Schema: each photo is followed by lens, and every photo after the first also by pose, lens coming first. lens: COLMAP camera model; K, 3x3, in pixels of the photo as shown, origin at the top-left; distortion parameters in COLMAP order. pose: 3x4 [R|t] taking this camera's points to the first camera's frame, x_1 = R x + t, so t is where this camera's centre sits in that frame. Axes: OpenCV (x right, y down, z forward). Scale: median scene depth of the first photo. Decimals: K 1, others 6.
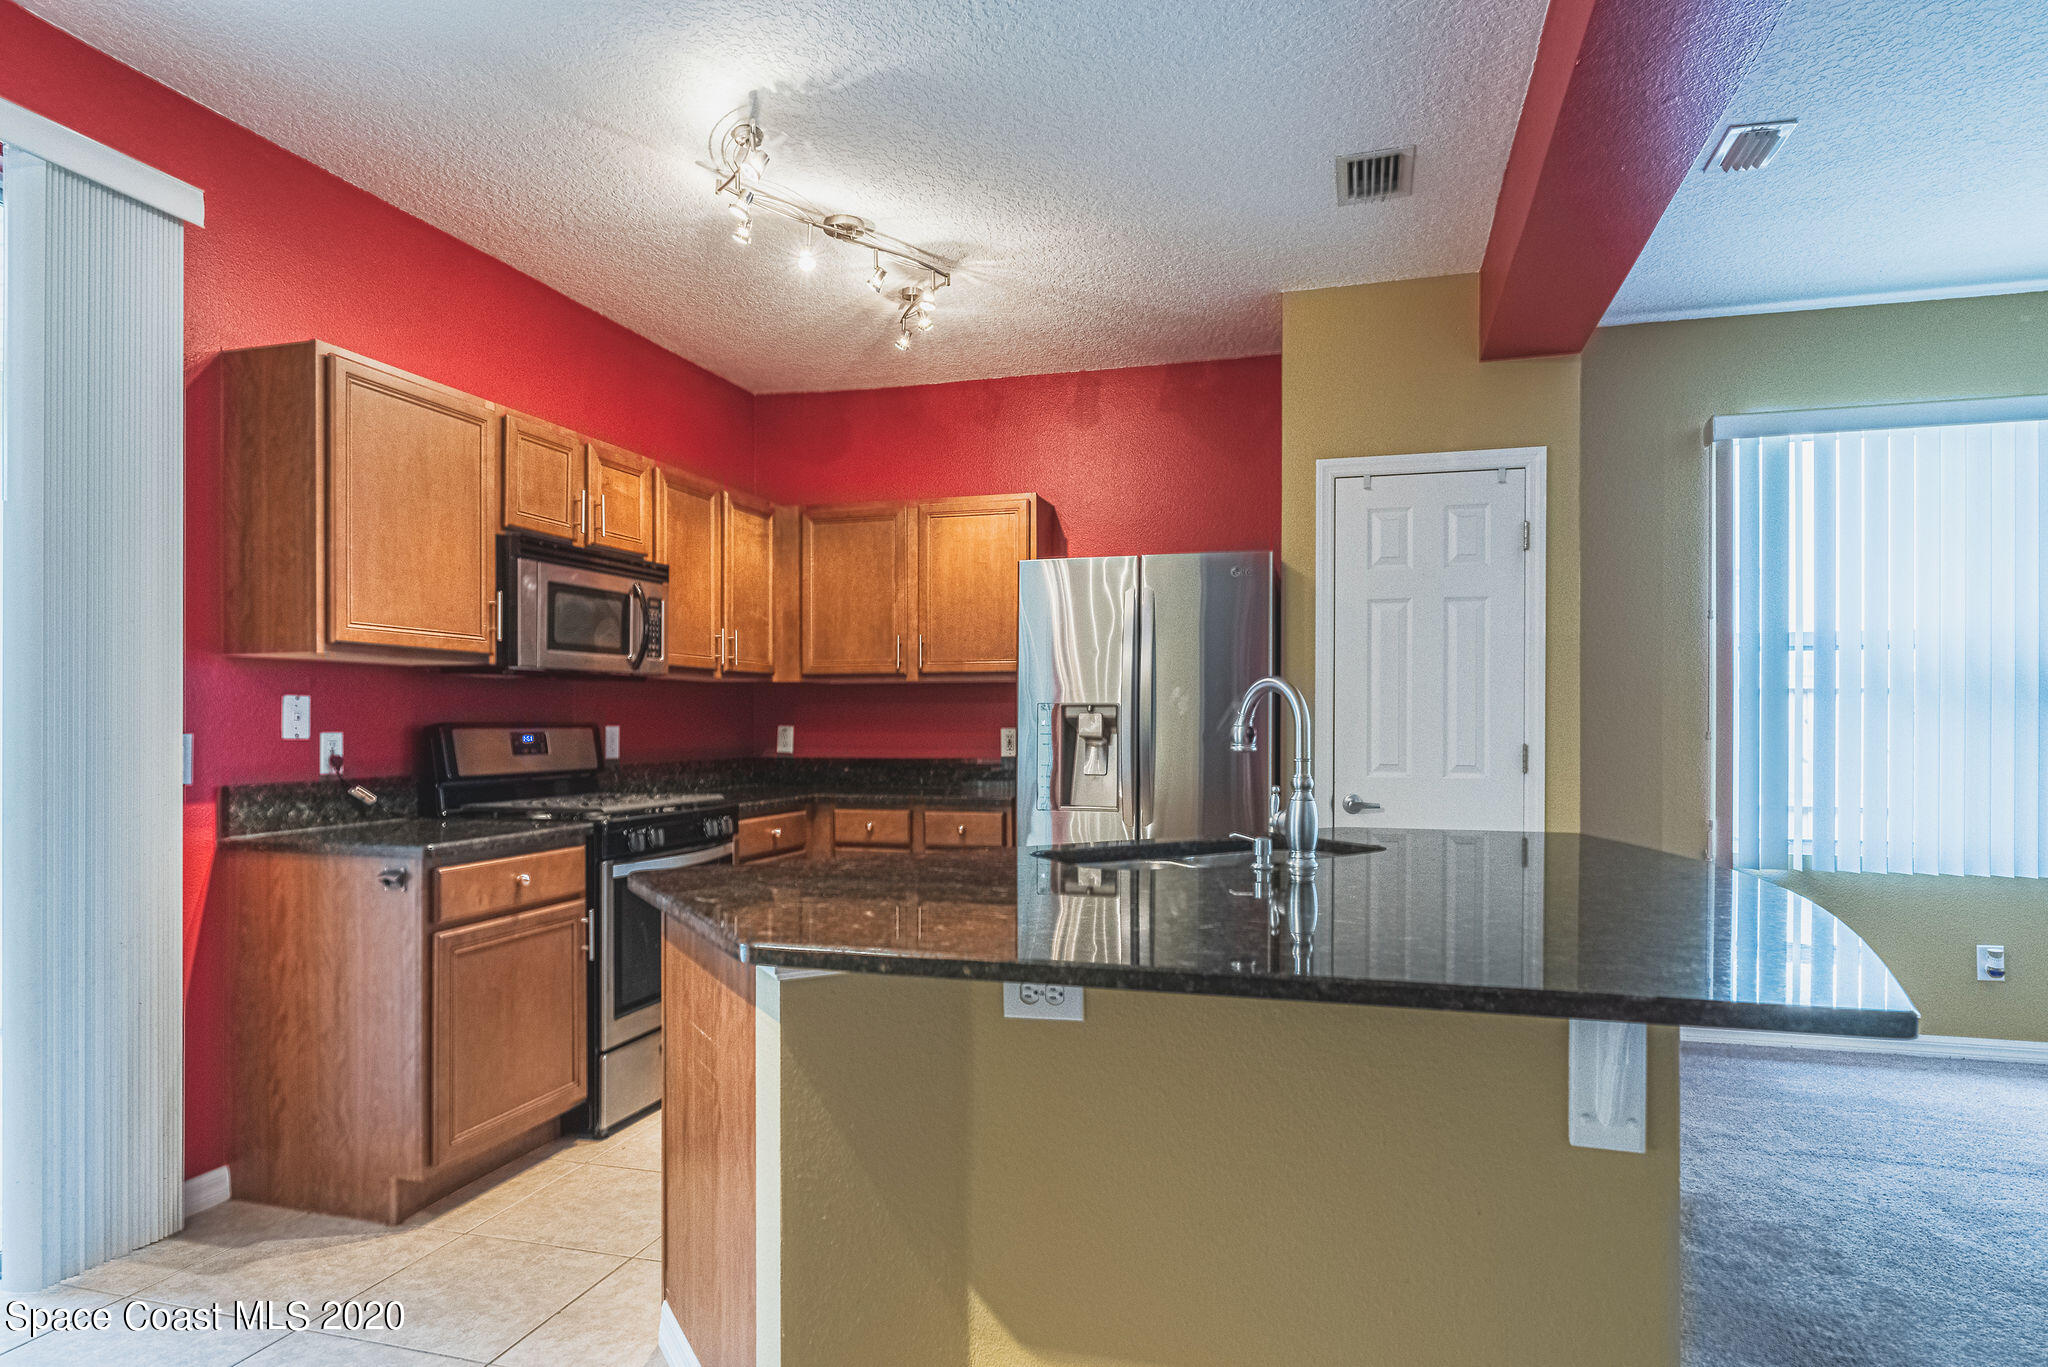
lens RADIAL K [[1170.5, 0, 1022.8], [0, 1170.5, 700.8], [0, 0, 1]] dist [-0.000554, 0.001785]
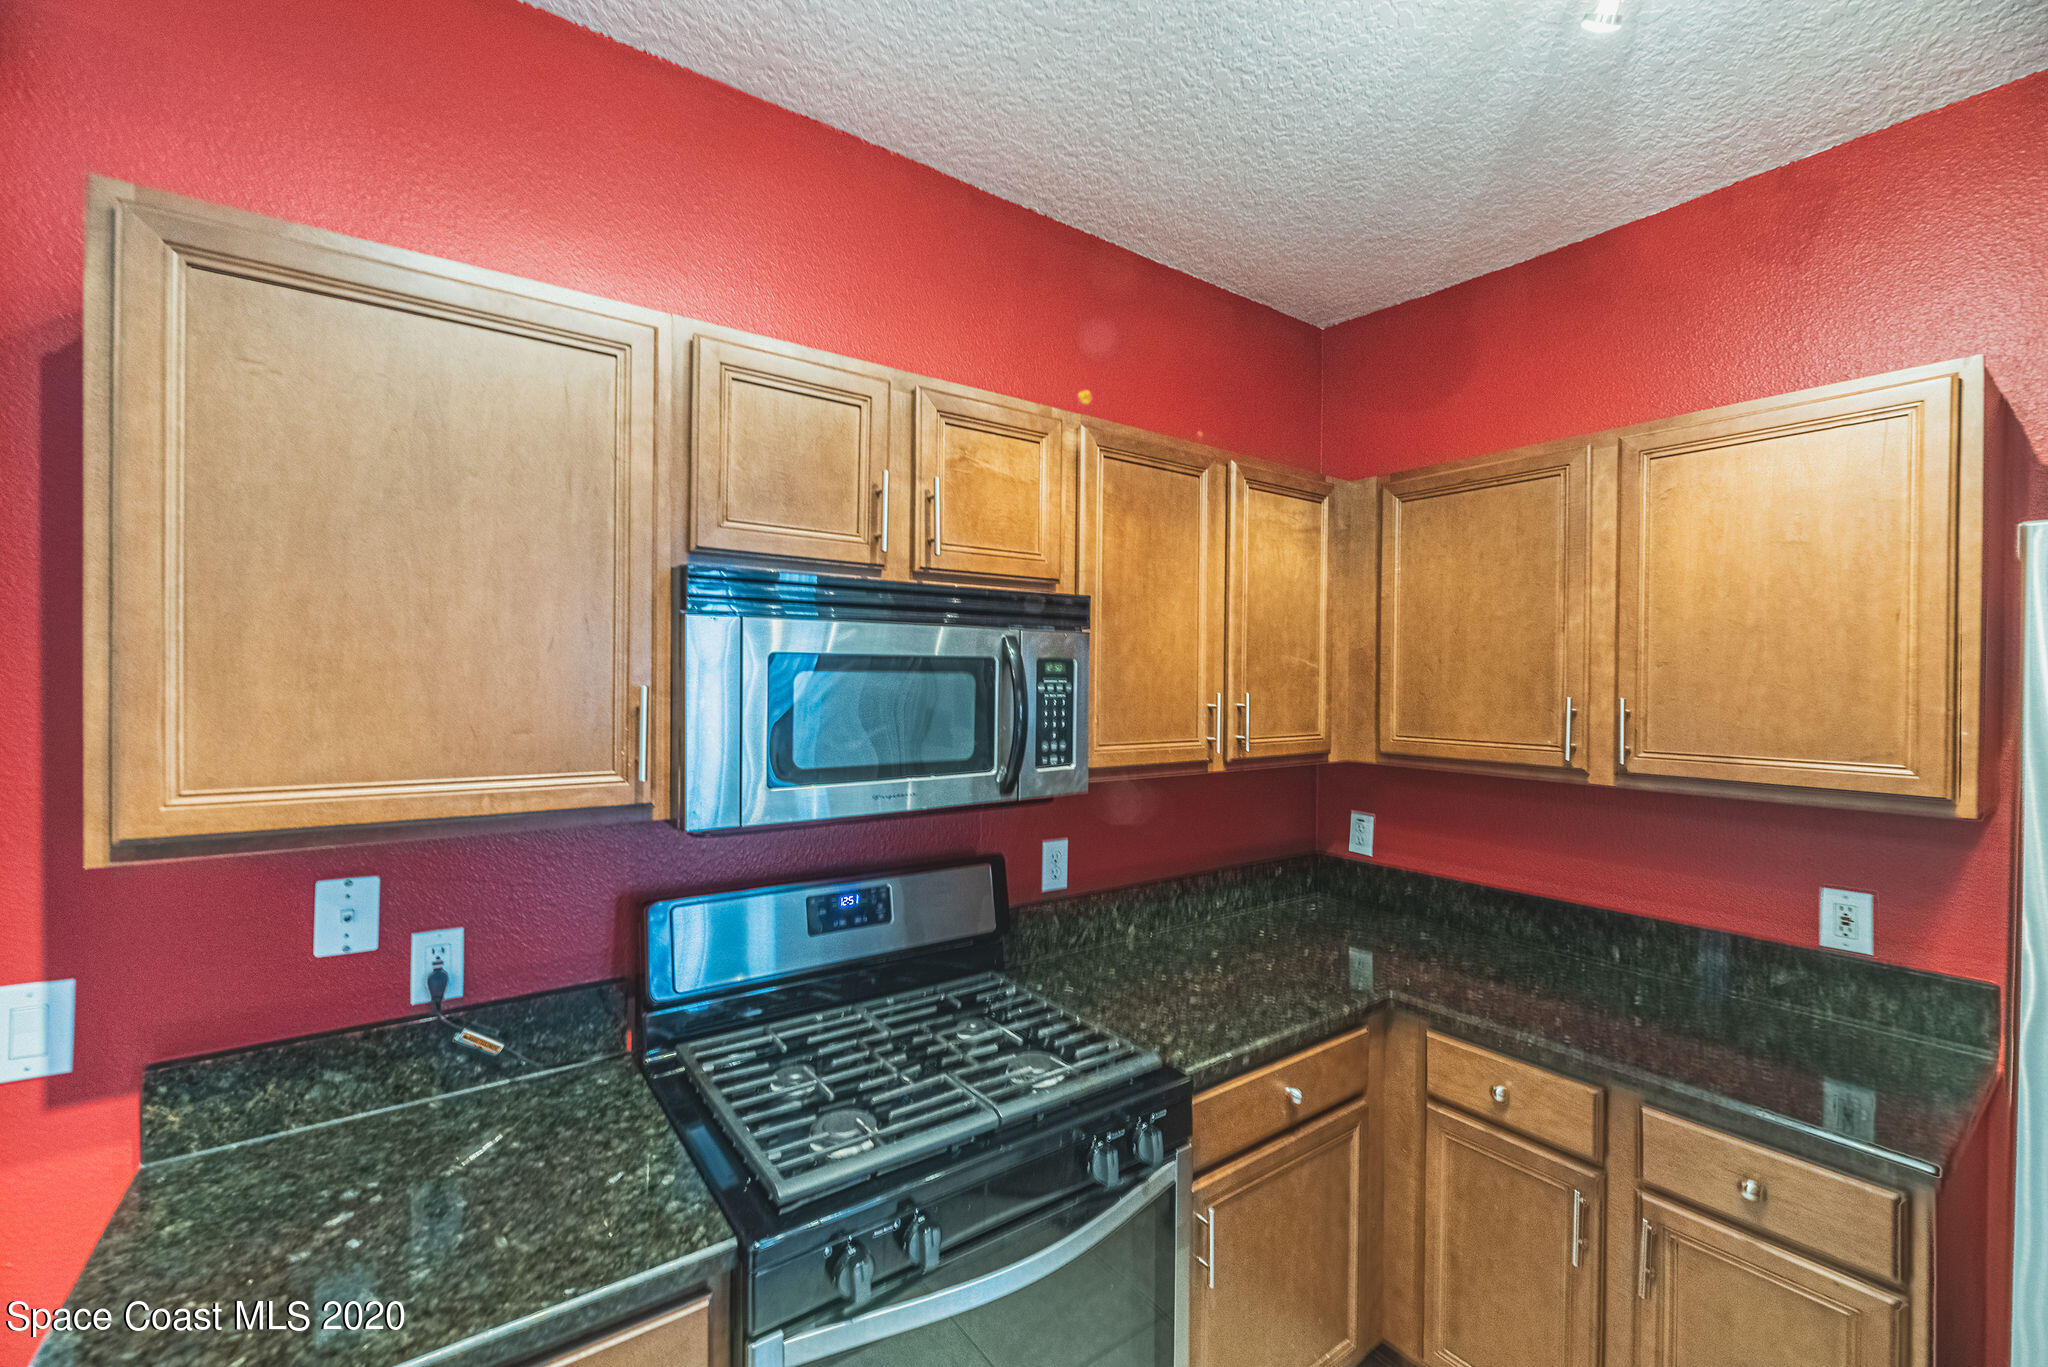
lens RADIAL K [[835.4, 0, 1018.5], [0, 835.4, 679.0], [0, 0, 1]] dist [0.001473, 0.000142]
pose [[0.785719, 0.011128, -0.618484, -0.073123], [-0.002059, 0.999880, 0.015375, -0.072948], [0.618580, -0.010807, 0.785647, 0.589532]]
